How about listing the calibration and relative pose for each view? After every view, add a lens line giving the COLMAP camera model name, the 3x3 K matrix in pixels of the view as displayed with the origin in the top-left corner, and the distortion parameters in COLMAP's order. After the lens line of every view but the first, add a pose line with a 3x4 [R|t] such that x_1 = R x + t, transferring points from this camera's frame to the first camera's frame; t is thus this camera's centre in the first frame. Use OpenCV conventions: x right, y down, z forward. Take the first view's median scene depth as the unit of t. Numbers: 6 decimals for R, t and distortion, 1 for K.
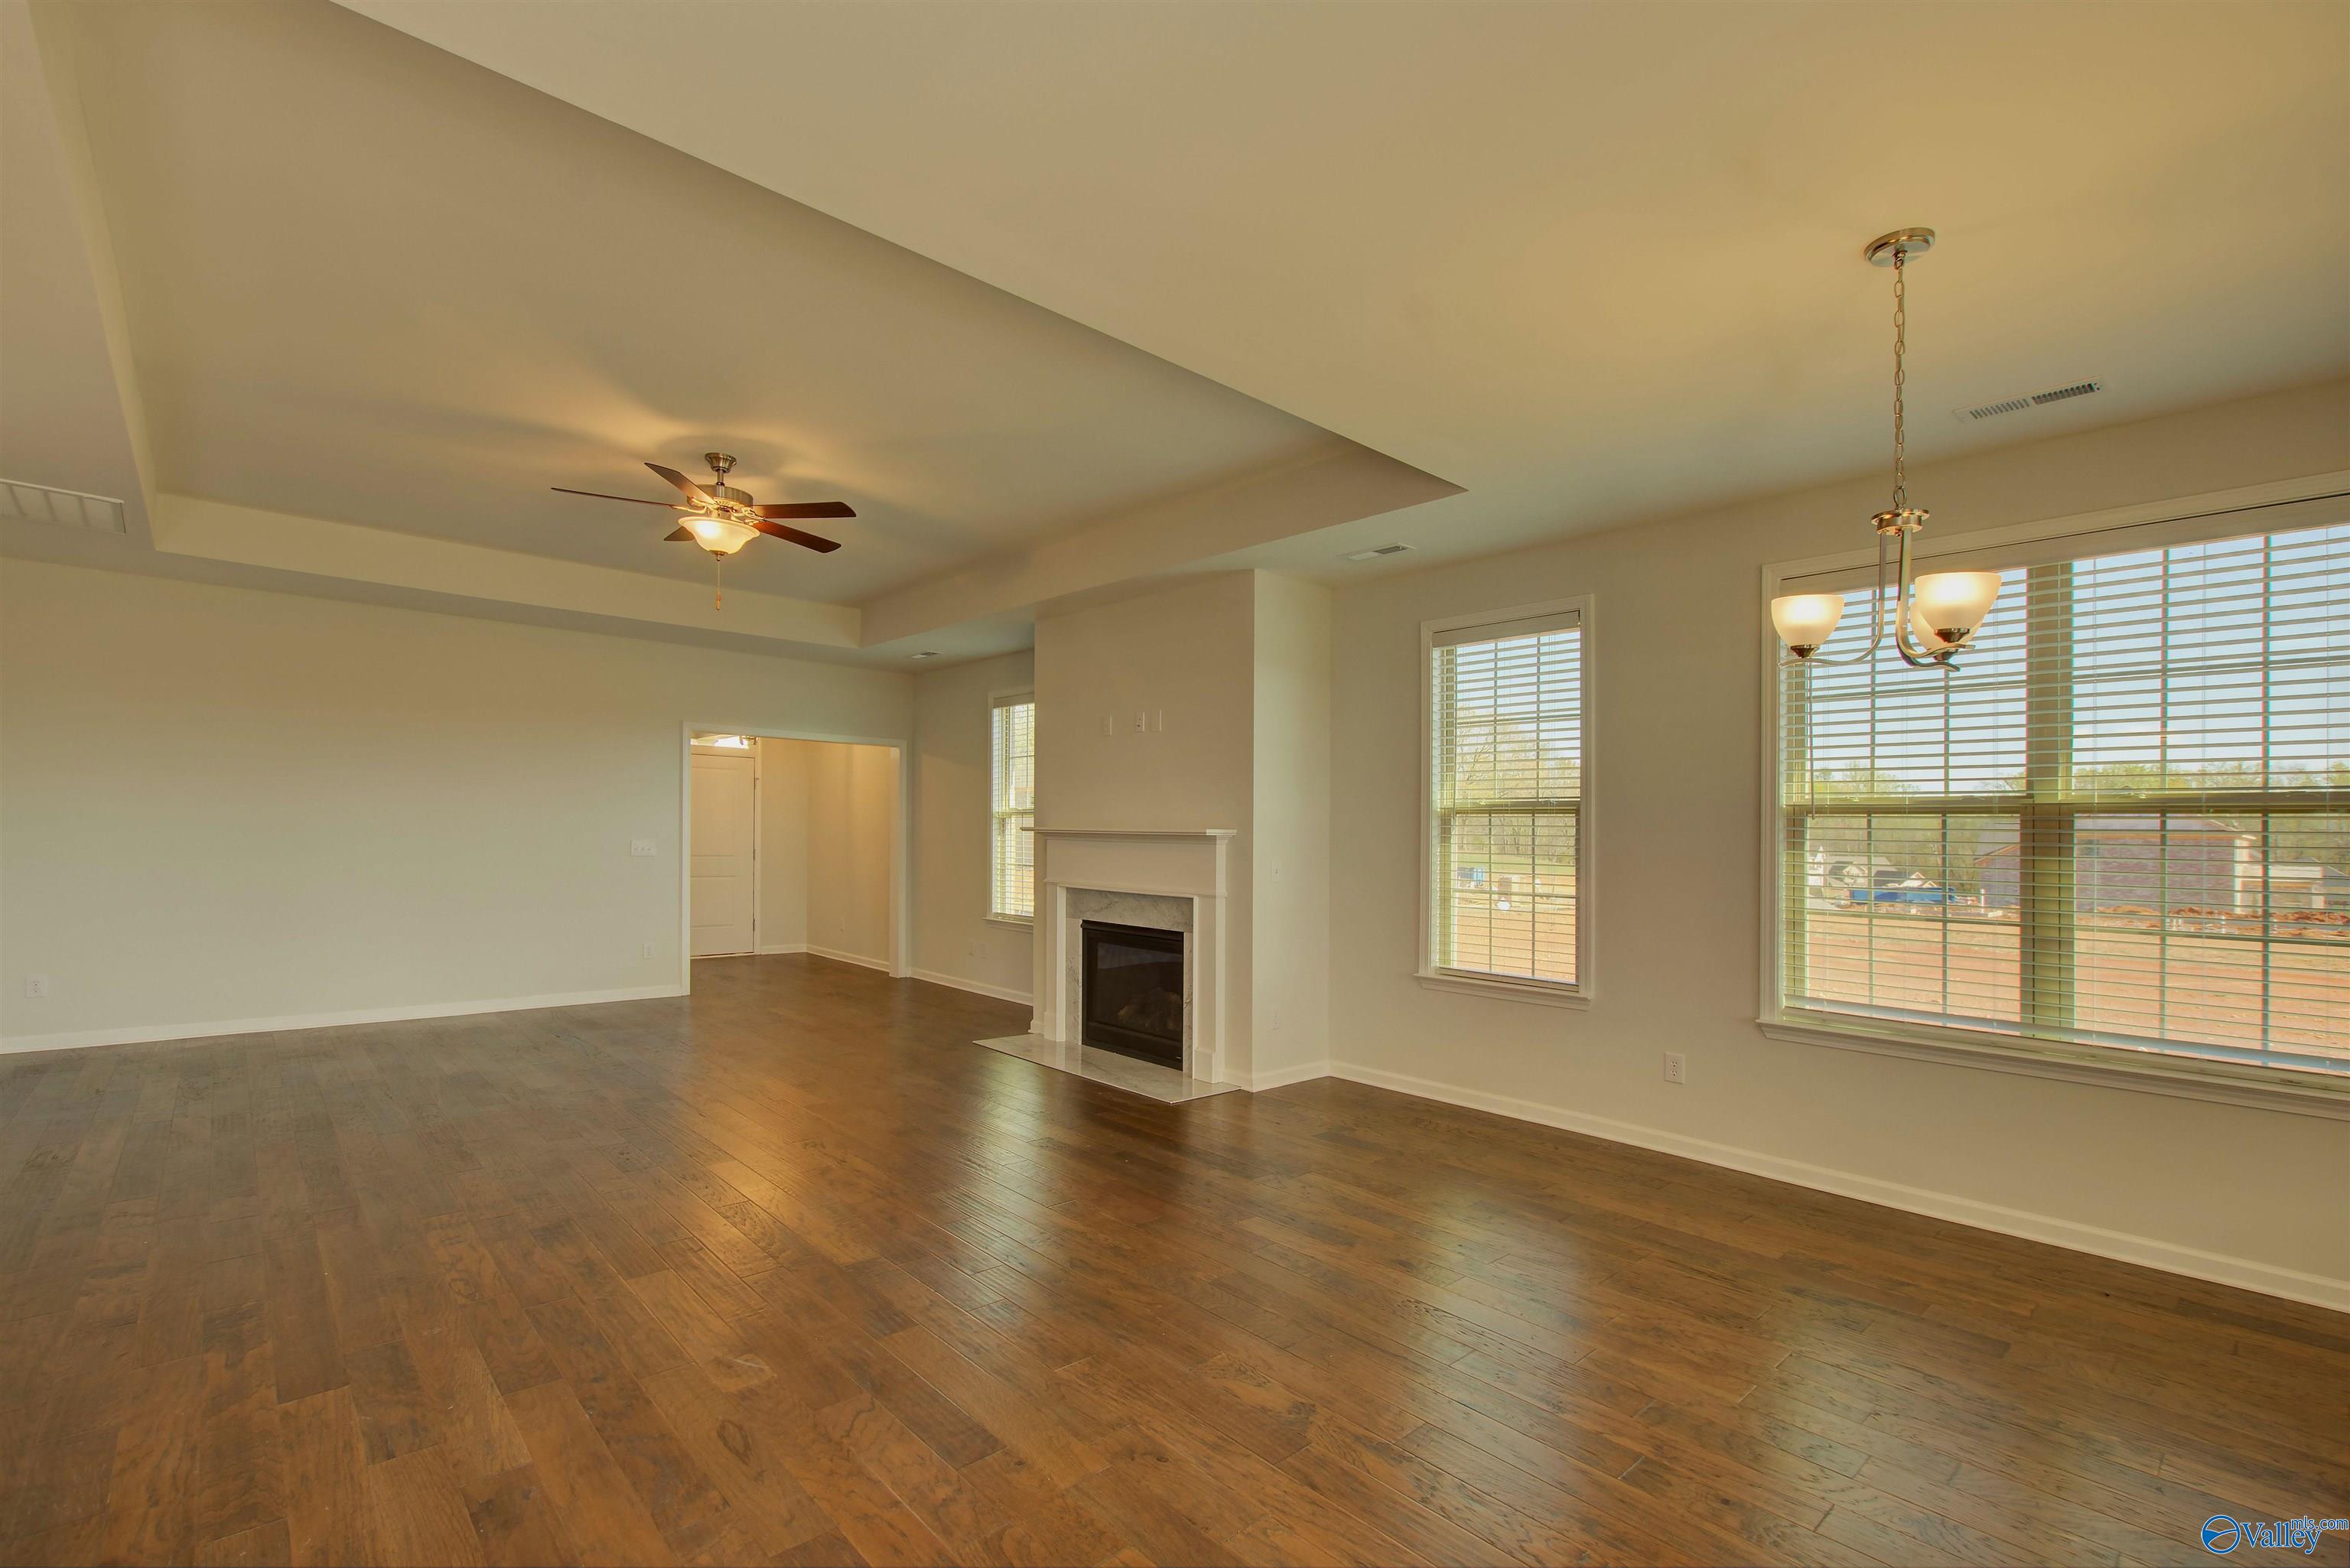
lens RADIAL K [[1046.1, 0, 1185.1], [0, 1046.1, 810.8], [0, 0, 1]] dist [0.002590, 0.000100]
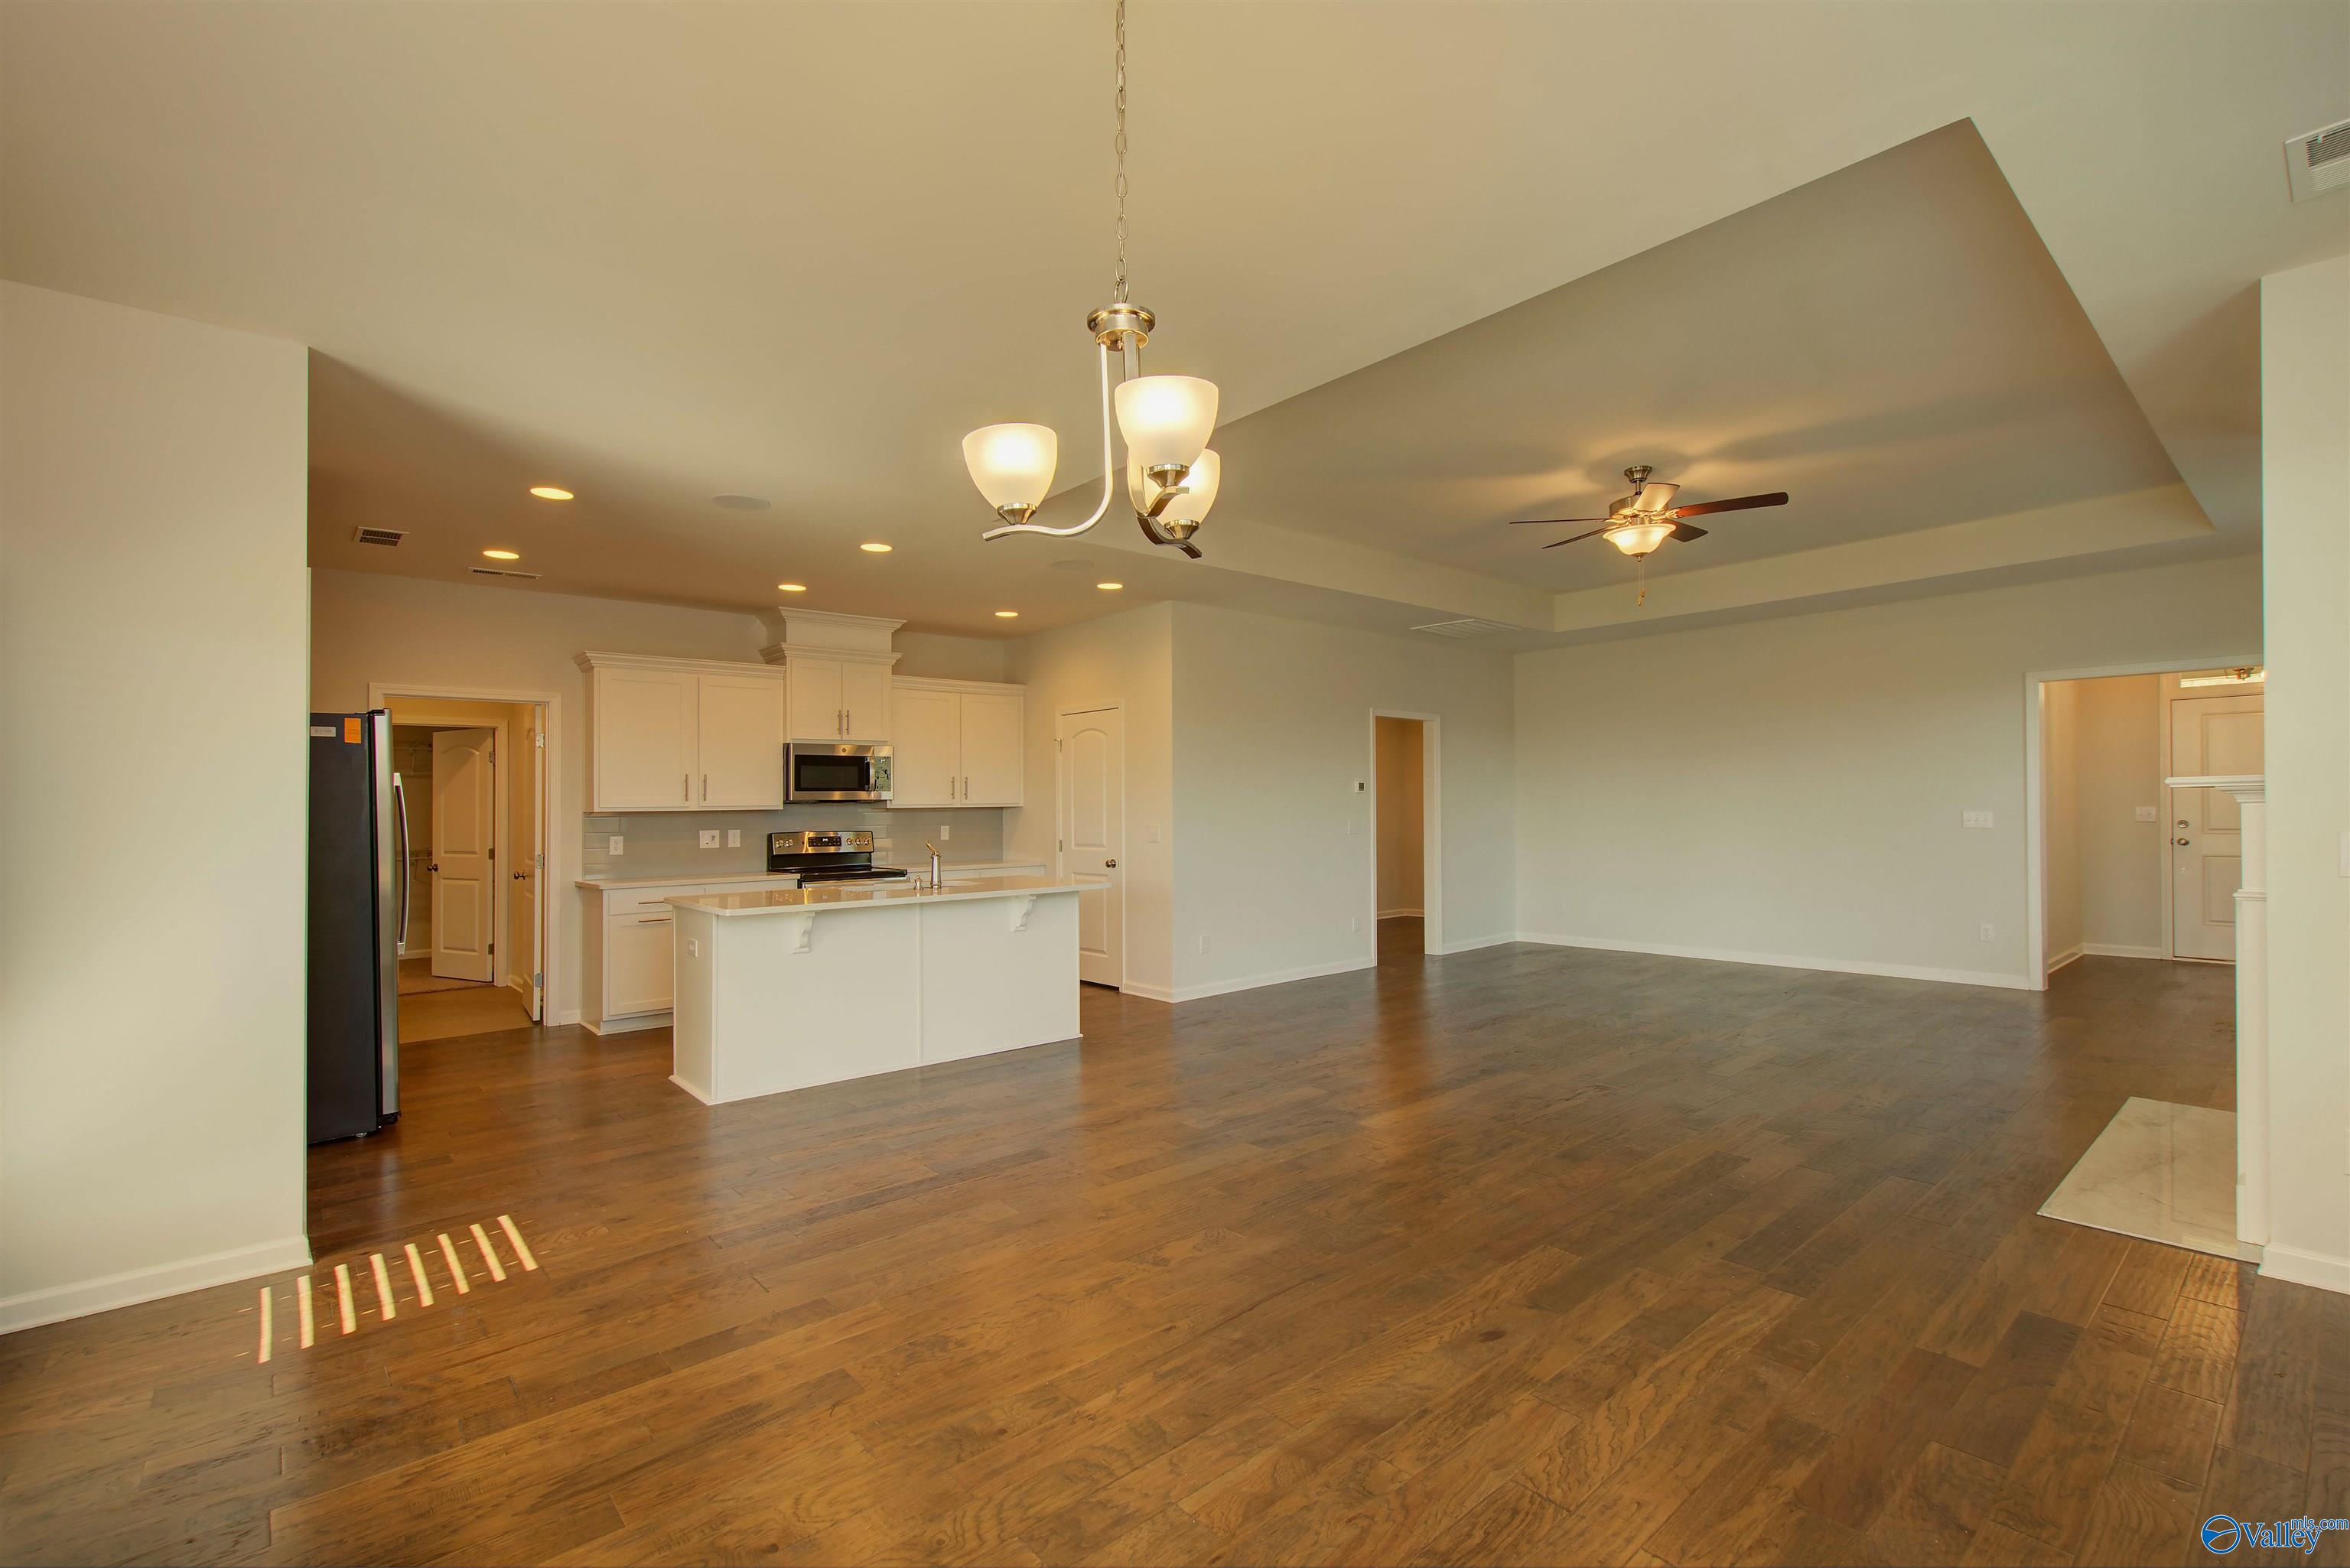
lens RADIAL K [[1046.1, 0, 1185.1], [0, 1046.1, 810.8], [0, 0, 1]] dist [0.002590, 0.000100]
pose [[-0.024238, -0.015961, -0.999579, 0.537181], [0.038846, 0.999102, -0.016895, 0.020649], [0.998951, -0.039239, -0.023596, 0.421746]]
